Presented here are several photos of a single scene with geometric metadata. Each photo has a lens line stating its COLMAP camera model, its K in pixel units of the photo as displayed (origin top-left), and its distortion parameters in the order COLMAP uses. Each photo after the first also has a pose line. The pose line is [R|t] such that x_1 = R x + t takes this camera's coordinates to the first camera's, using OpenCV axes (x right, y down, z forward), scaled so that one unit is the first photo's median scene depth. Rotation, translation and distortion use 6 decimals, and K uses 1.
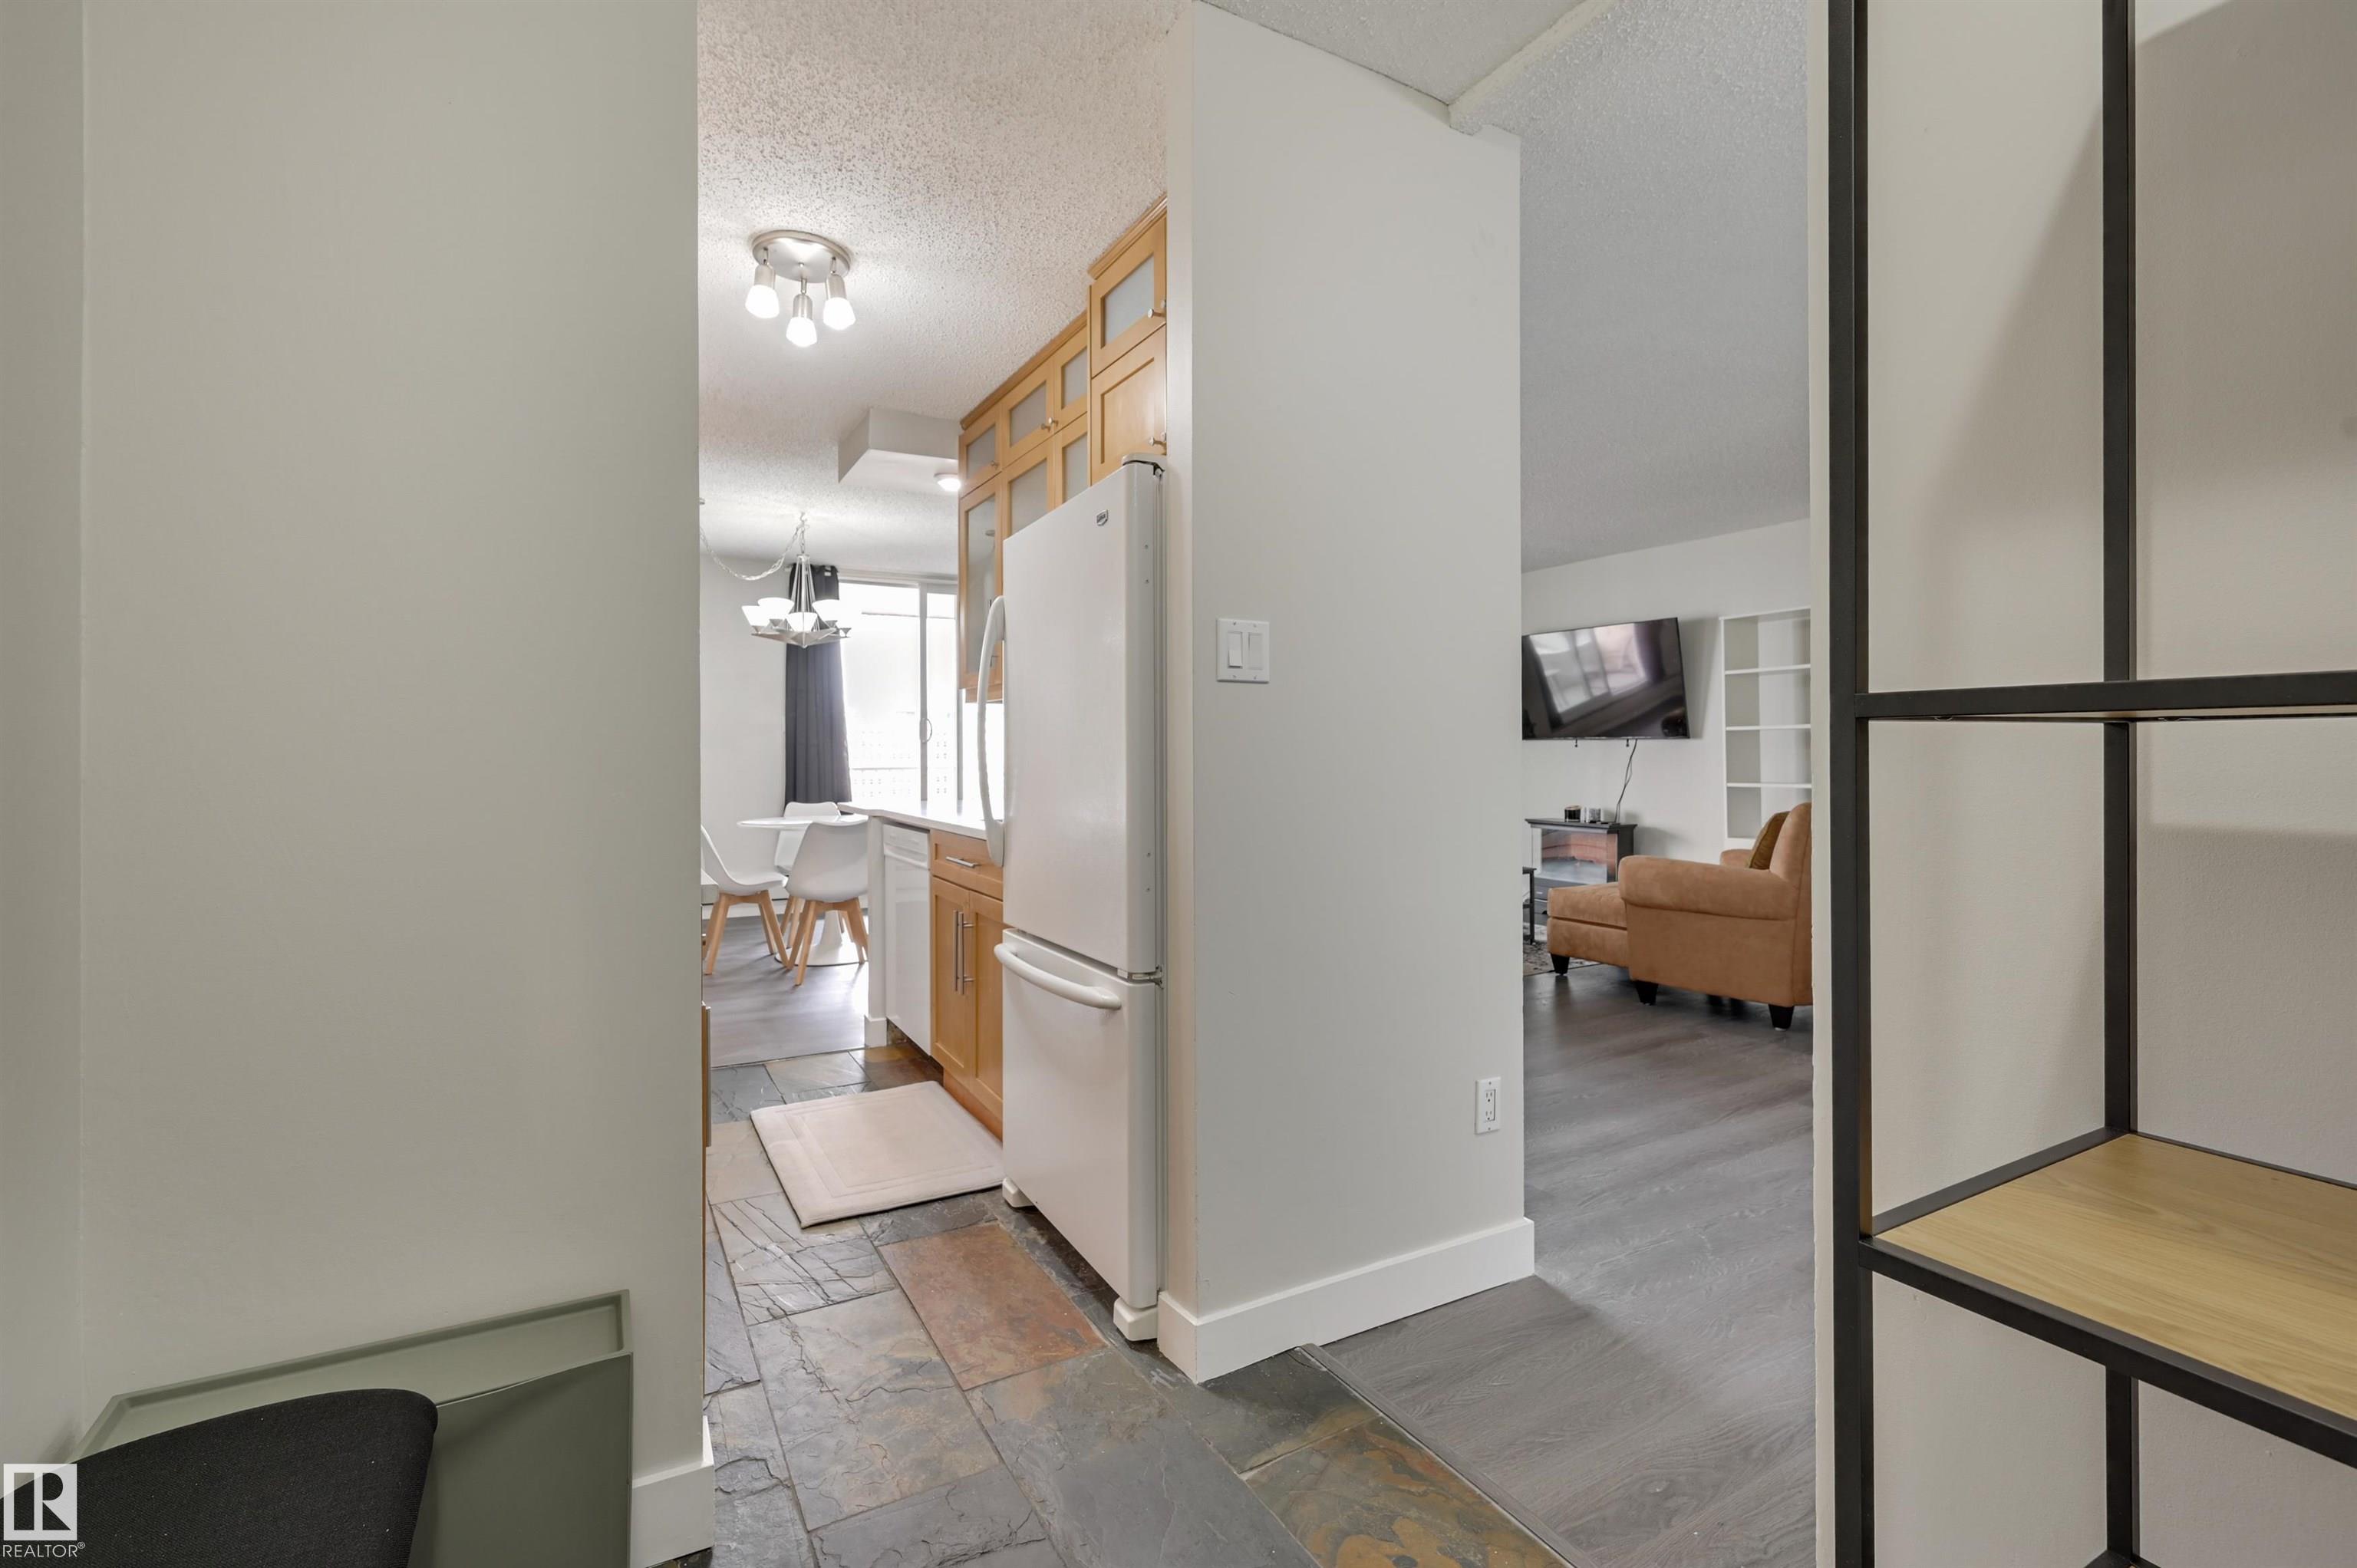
lens RADIAL K [[1025.2, 0, 1143.0], [0, 1025.2, 744.2], [0, 0, 1]] dist [-0.000876, -0.000038]
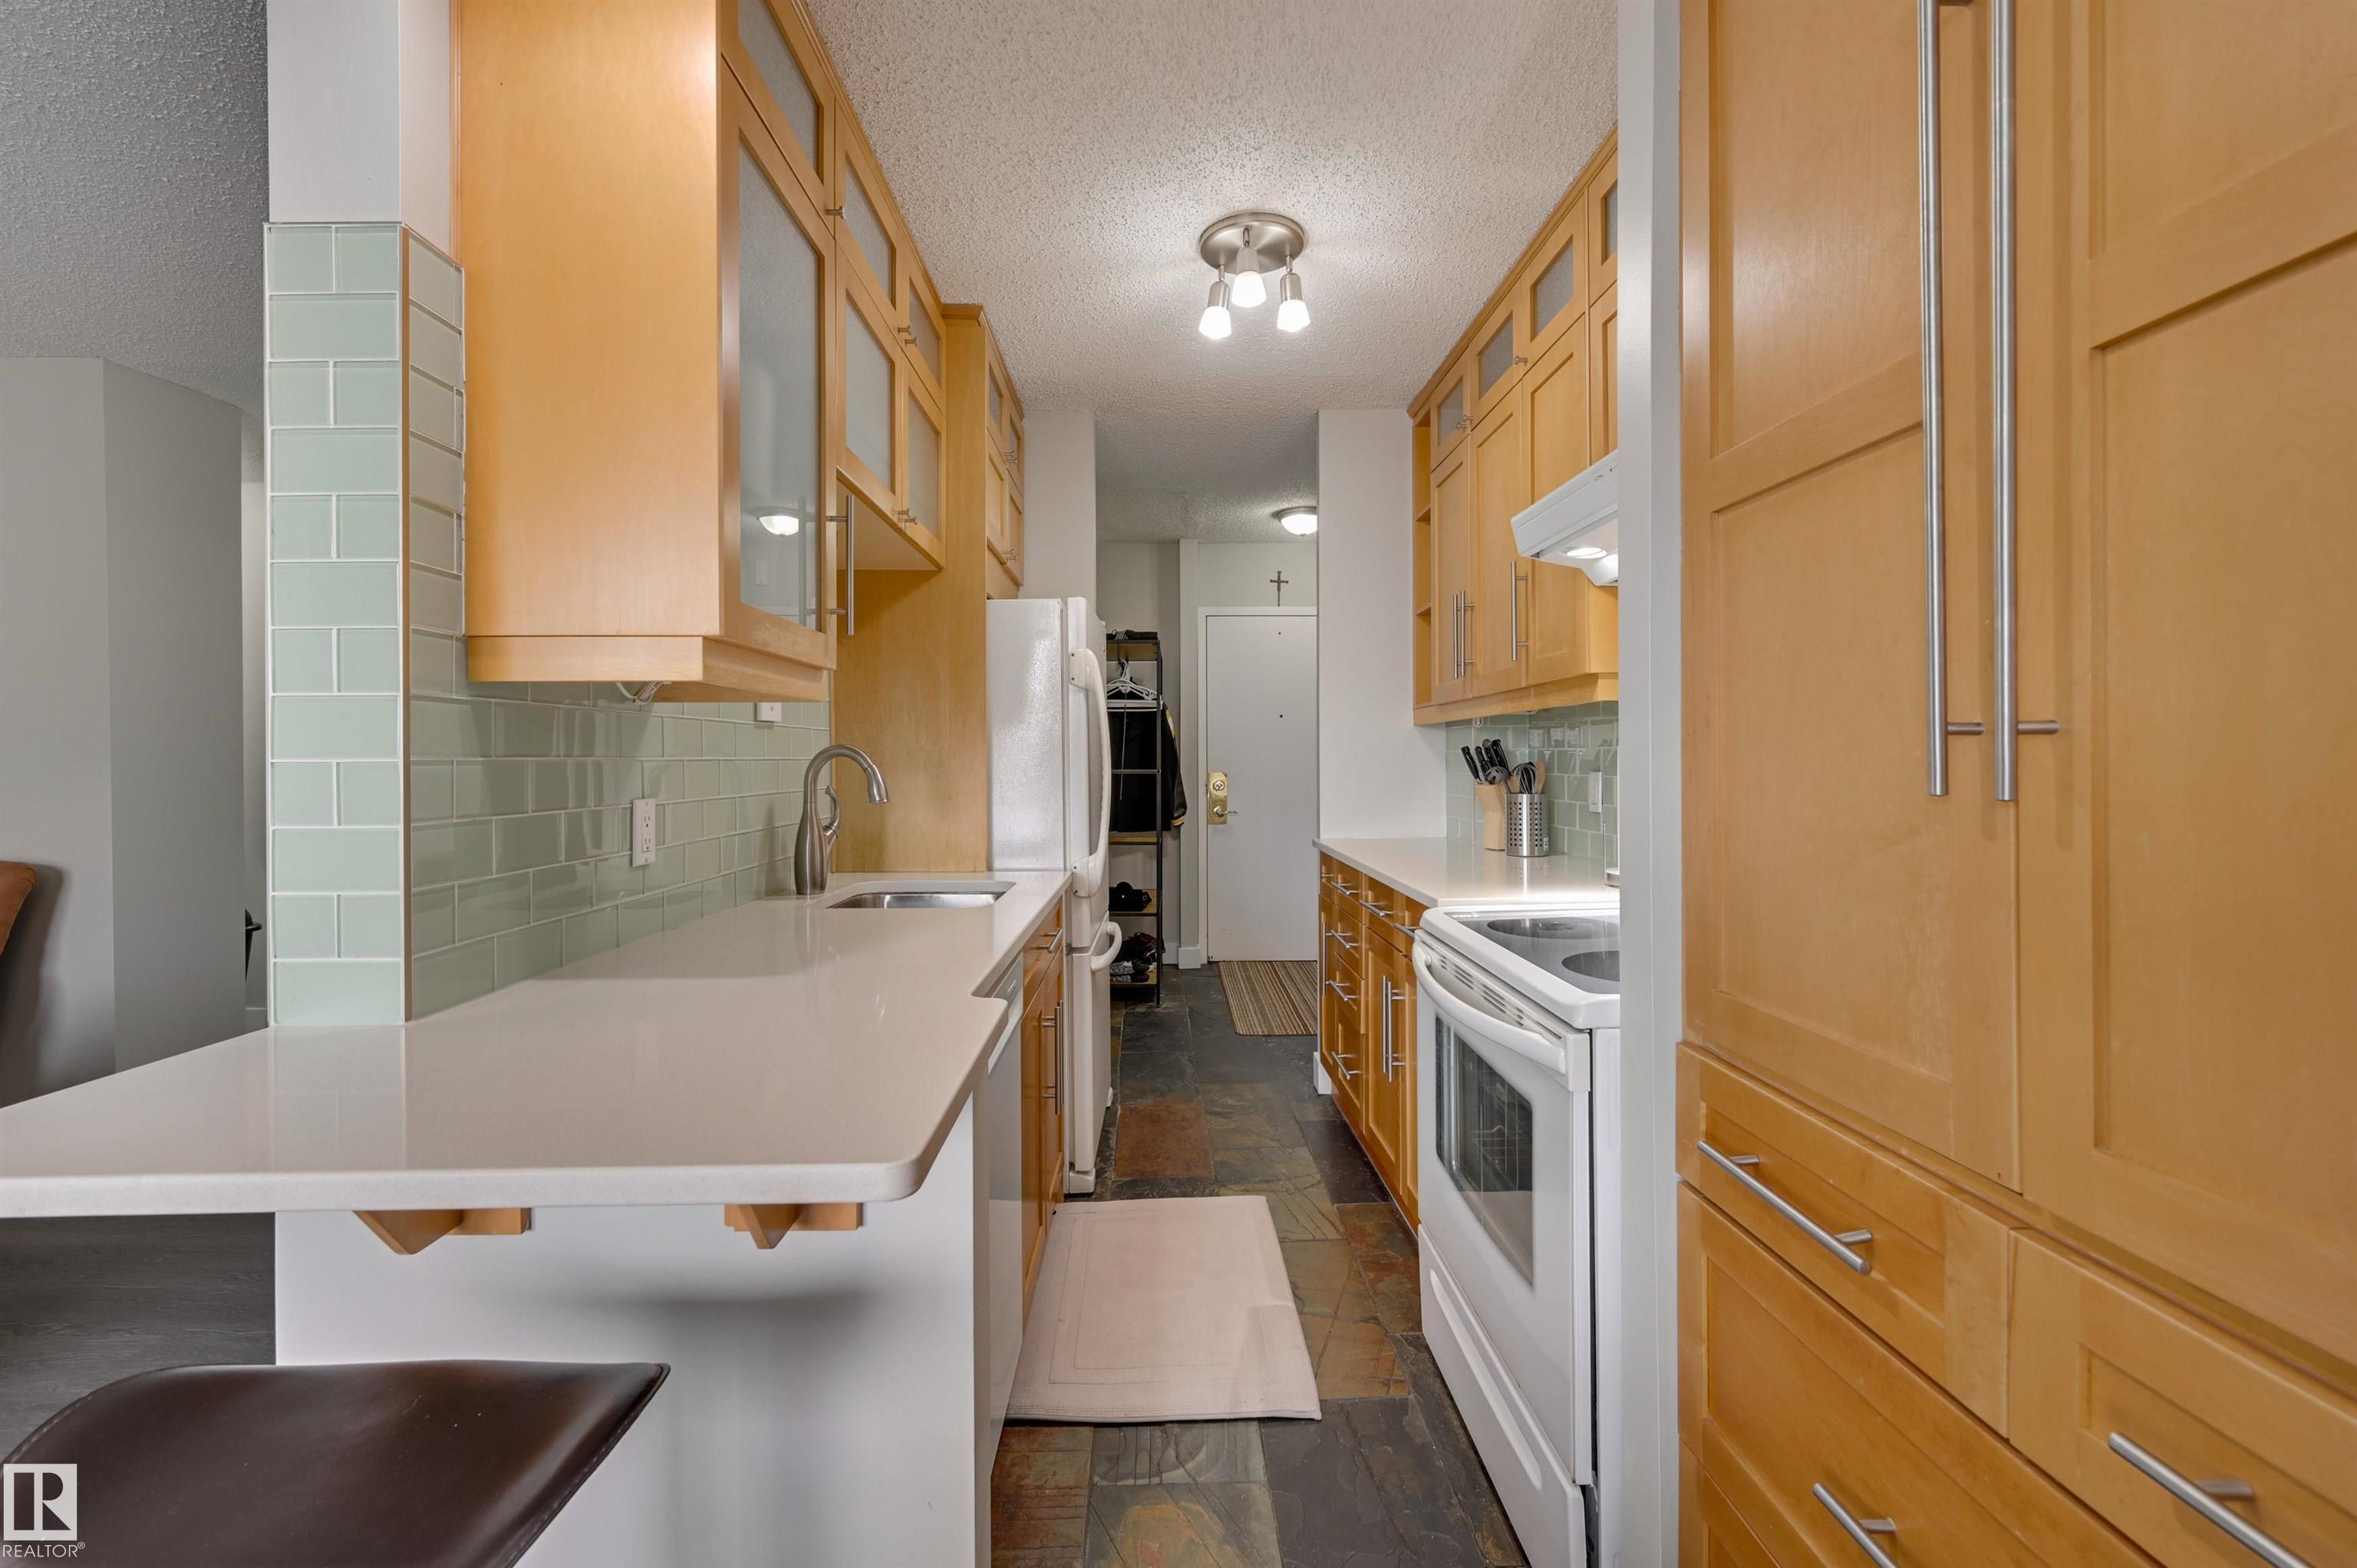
lens RADIAL K [[999.3, 0, 1170.3], [0, 999.3, 760.0], [0, 0, 1]] dist [-0.000879, -0.000023]
pose [[-0.889320, 0.003949, 0.457268, -0.309560], [0.002209, 0.999988, -0.004339, -0.009019], [-0.457280, -0.002849, -0.889318, 0.843203]]
